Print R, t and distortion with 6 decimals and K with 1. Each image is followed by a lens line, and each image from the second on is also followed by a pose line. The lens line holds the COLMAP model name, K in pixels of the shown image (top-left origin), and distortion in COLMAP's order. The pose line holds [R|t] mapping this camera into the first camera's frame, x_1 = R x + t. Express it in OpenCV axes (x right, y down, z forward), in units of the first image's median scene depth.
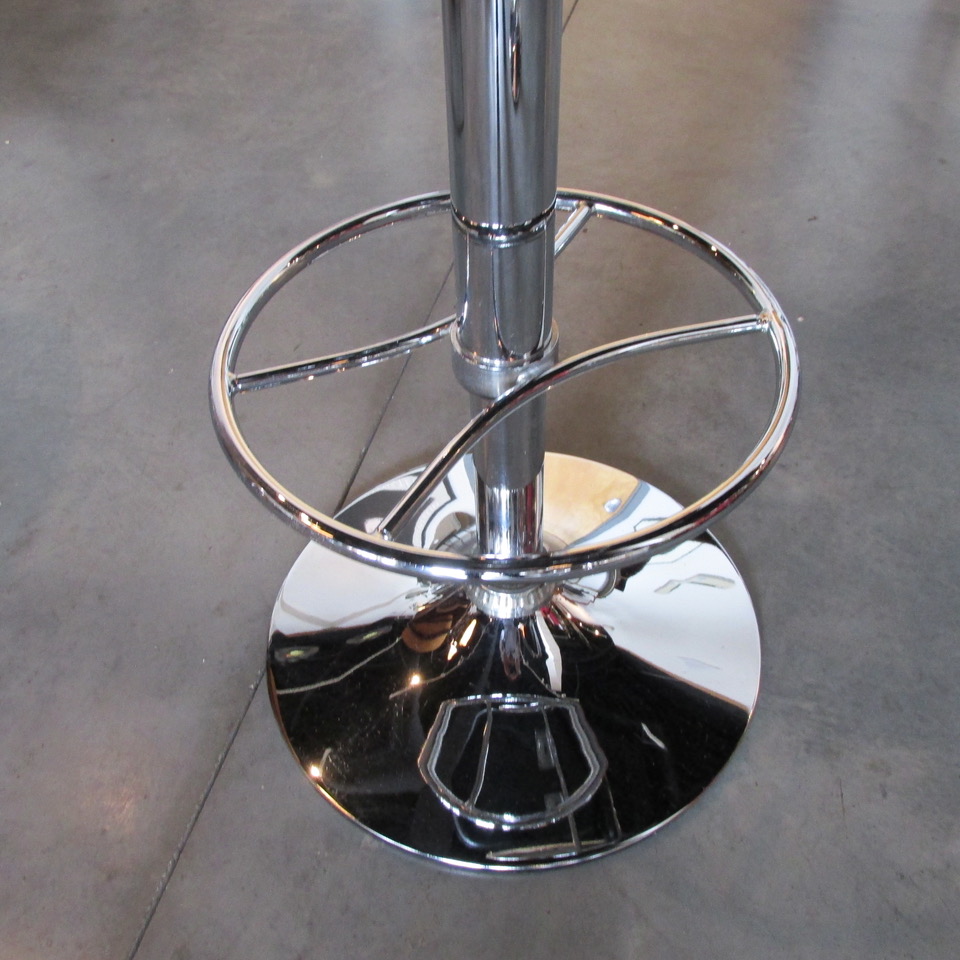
lens RADIAL K [[1069.5, 0, 480.0], [0, 1069.5, 480.0], [0, 0, 1]] dist [-0.021767, -0.004199]
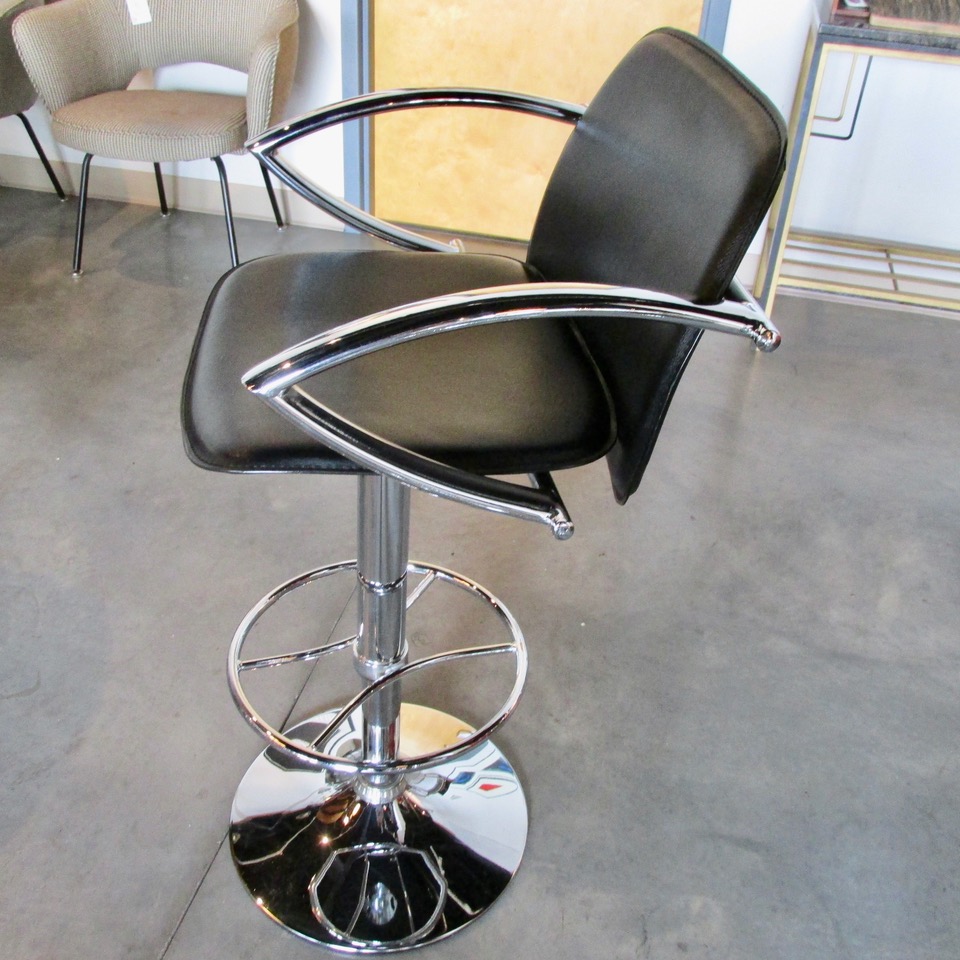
lens RADIAL K [[1069.5, 0, 480.0], [0, 1069.5, 480.0], [0, 0, 1]] dist [-0.021767, -0.004199]
pose [[0.995509, 0.064003, 0.069748, 0.037119], [-0.047690, 0.975555, -0.214518, -0.018775], [-0.081772, 0.210229, 0.974226, -0.775485]]
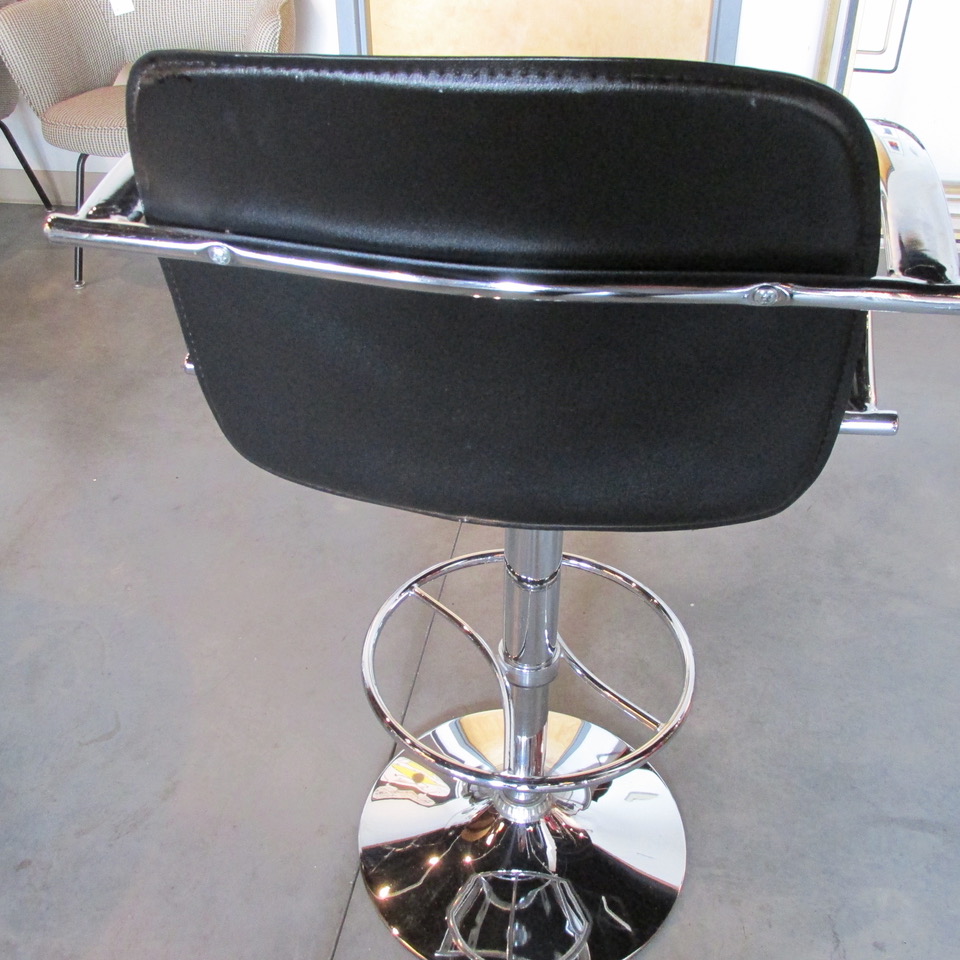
lens RADIAL K [[1069.5, 0, 480.0], [0, 1069.5, 480.0], [0, 0, 1]] dist [-0.021767, -0.004199]
pose [[0.995127, -0.025343, 0.095293, -0.168739], [0.044823, 0.977052, -0.208234, -0.037236], [-0.087829, 0.211490, 0.973426, -0.592766]]
